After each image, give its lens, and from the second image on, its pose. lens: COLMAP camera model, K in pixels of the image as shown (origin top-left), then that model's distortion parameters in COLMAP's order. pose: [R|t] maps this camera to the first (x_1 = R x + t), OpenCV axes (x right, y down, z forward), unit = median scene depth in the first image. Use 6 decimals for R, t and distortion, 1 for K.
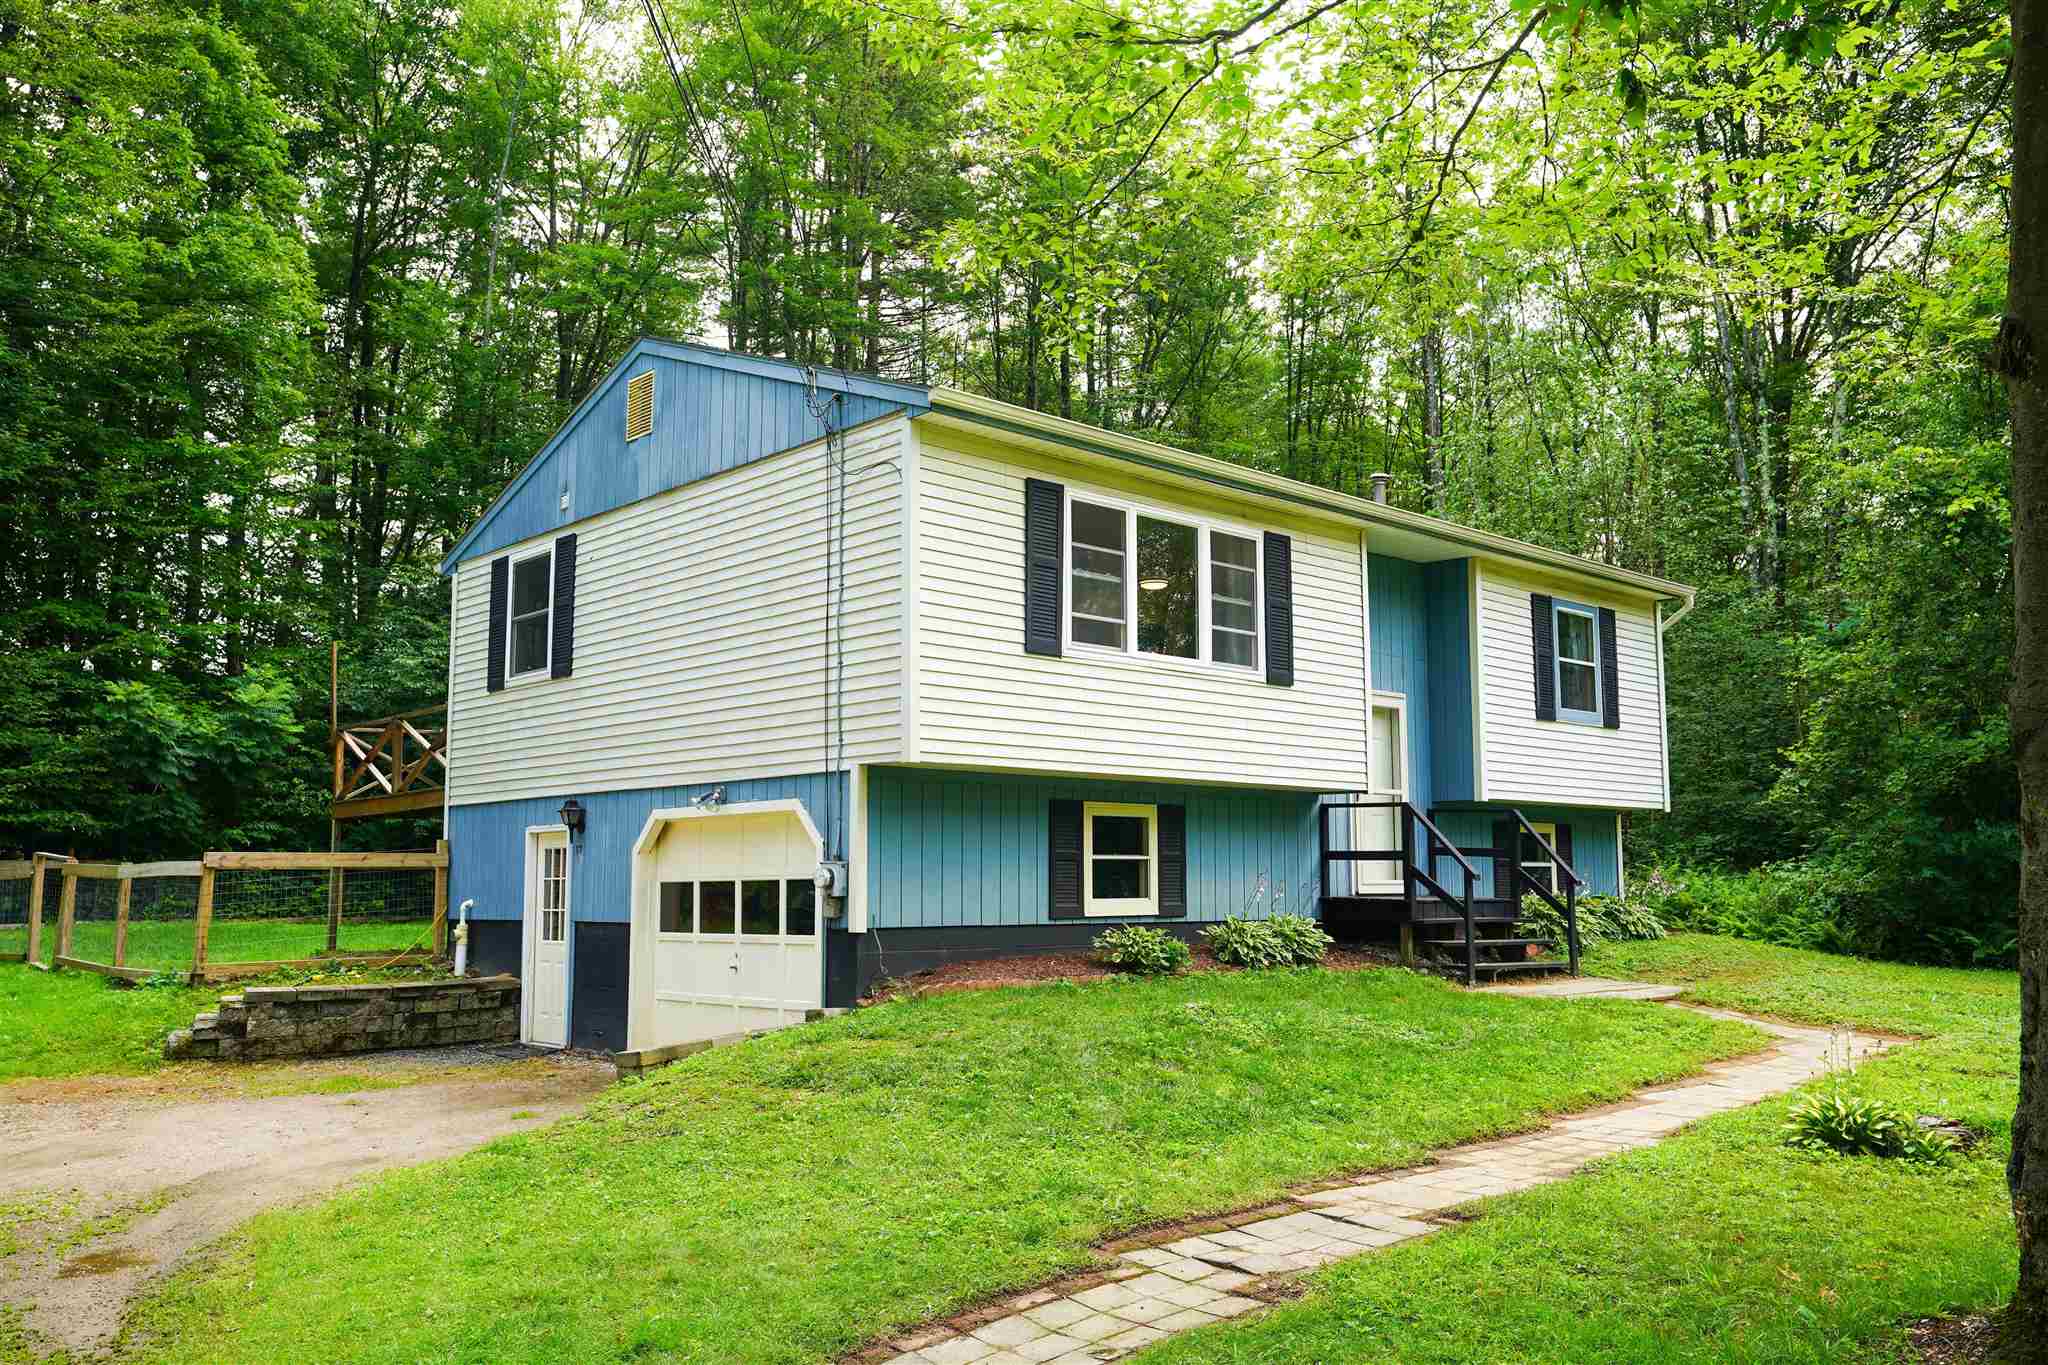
lens RADIAL K [[1619.5, 0, 1043.4], [0, 1619.5, 695.4], [0, 0, 1]] dist [0.022310, 0.001645]
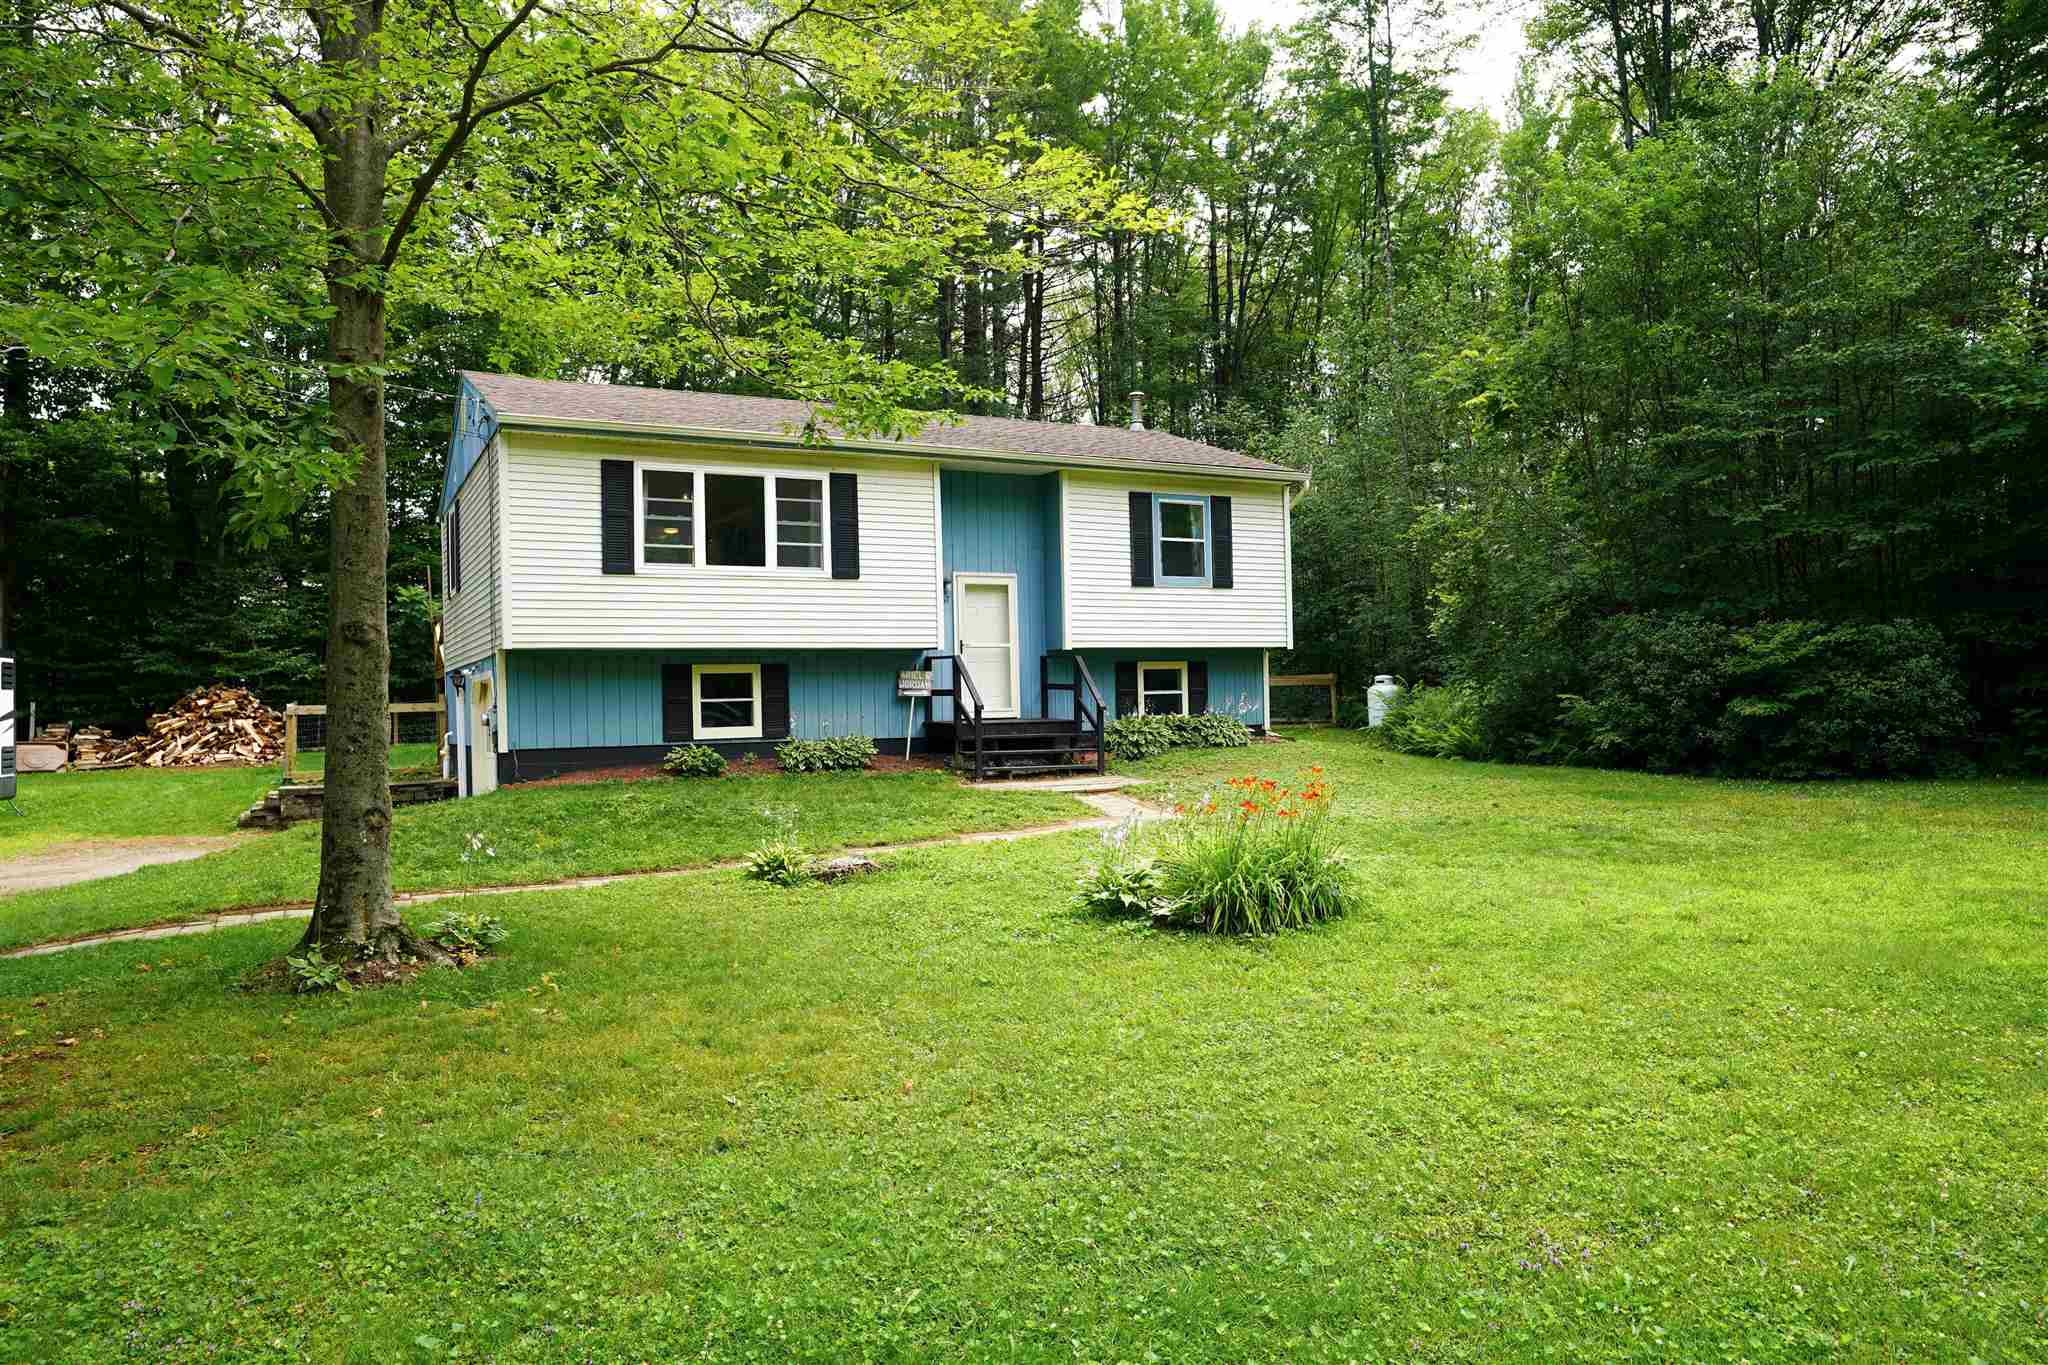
lens RADIAL K [[1388.5, 0, 1030.2], [0, 1388.5, 675.4], [0, 0, 1]] dist [-0.010463, -0.001601]
pose [[0.962832, -0.026275, -0.268821, 0.647531], [0.052167, 0.994608, 0.089631, -0.023489], [0.265017, -0.100323, 0.959011, -0.160396]]
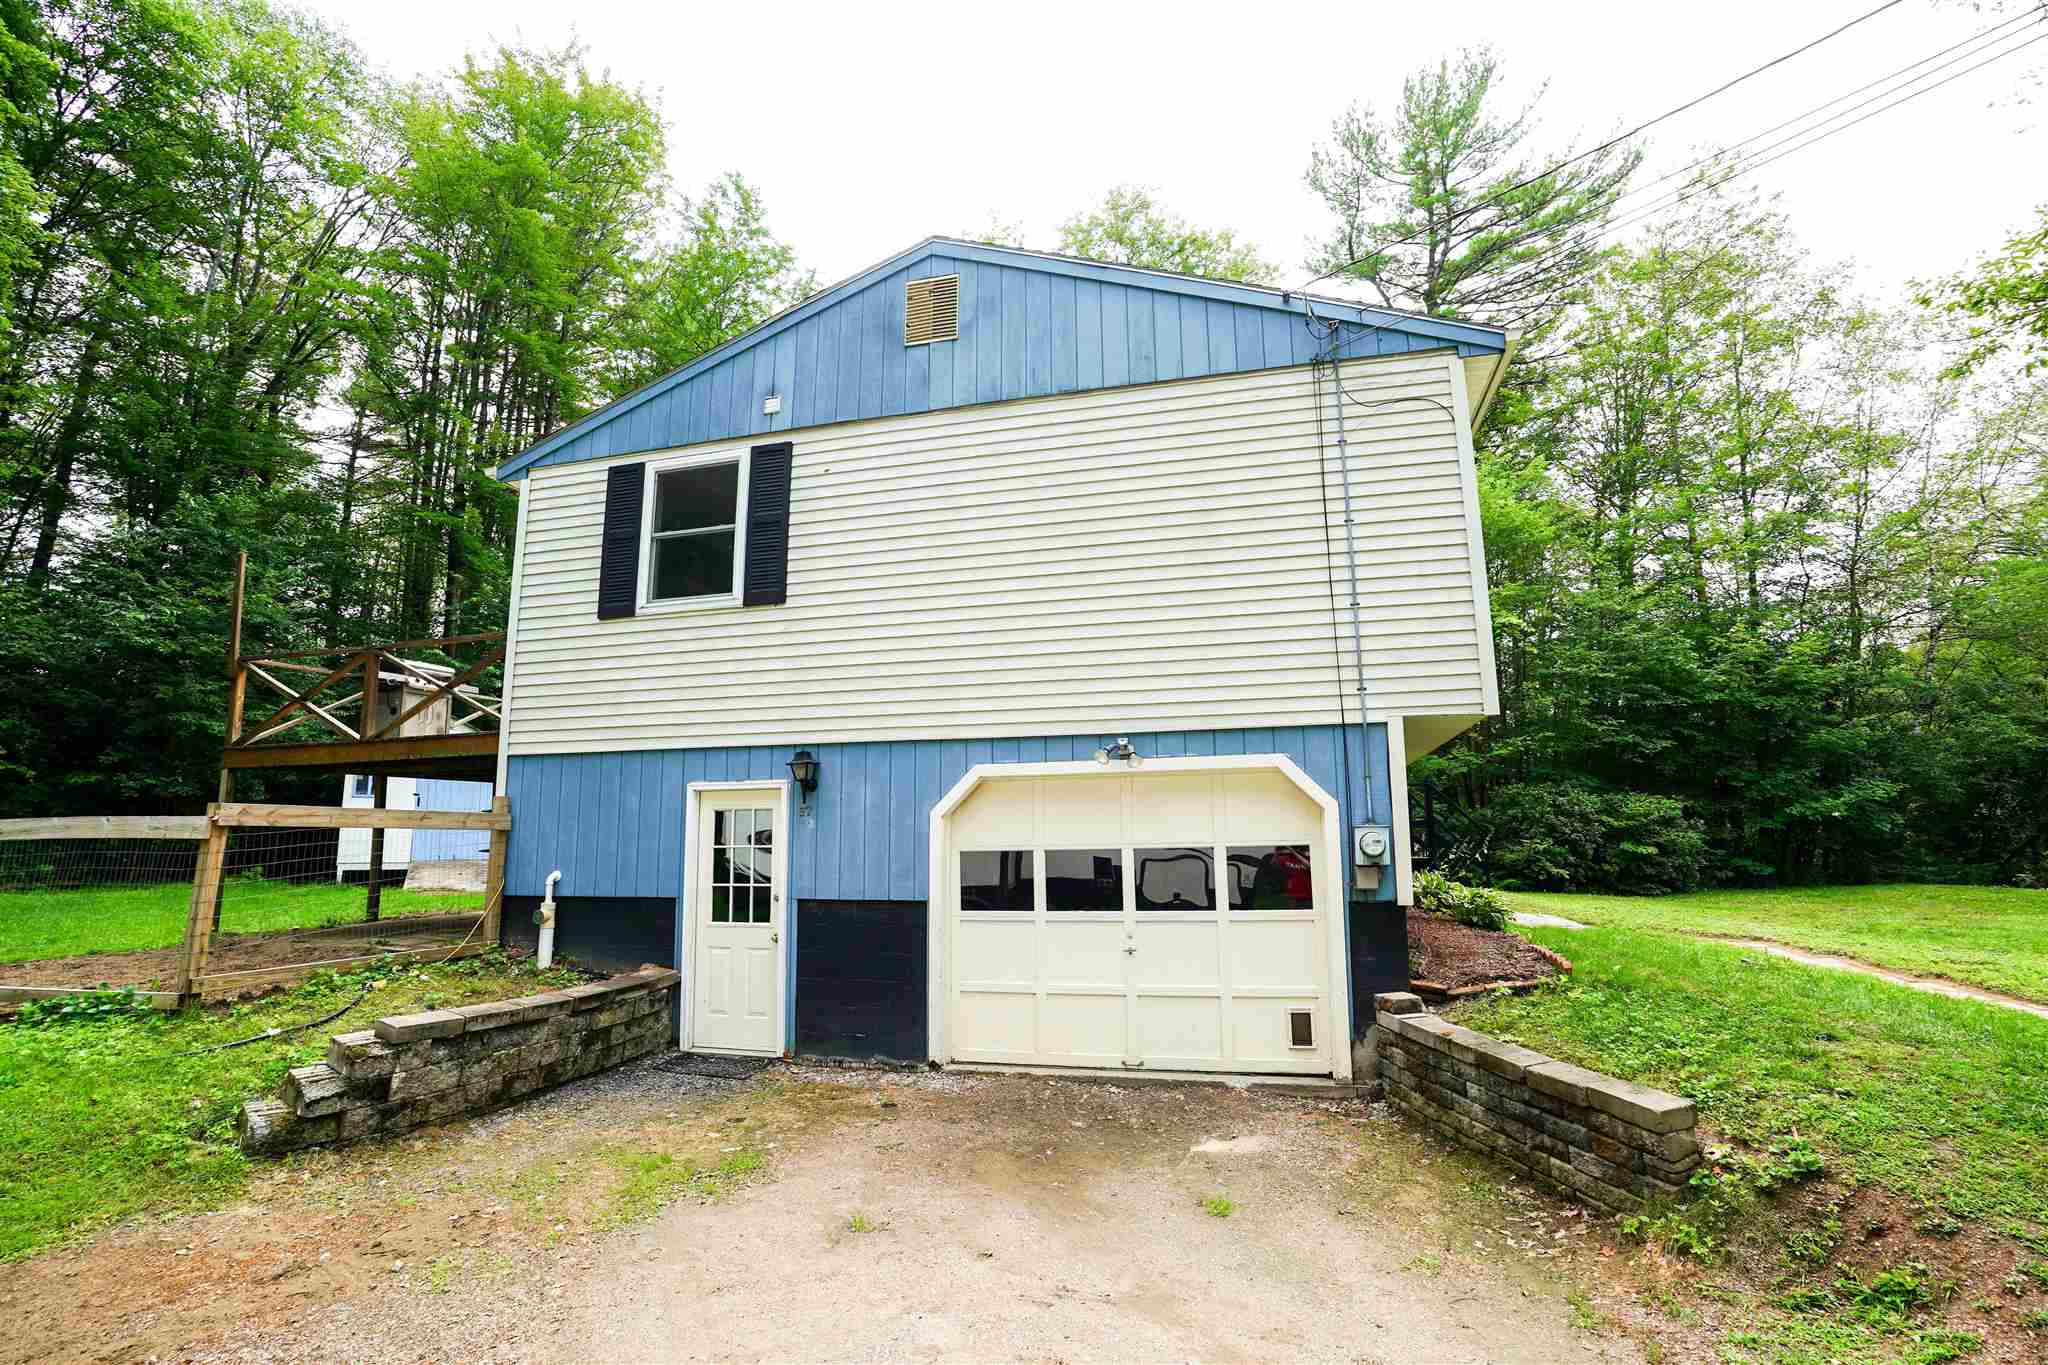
lens RADIAL K [[993.2, 0, 1064.5], [0, 993.2, 670.1], [0, 0, 1]] dist [-0.031152, 0.014422]
pose [[0.859740, 0.083735, 0.503821, -0.458682], [-0.054508, 0.995878, -0.072500, 0.055911], [-0.507815, 0.034869, 0.860760, 0.523852]]
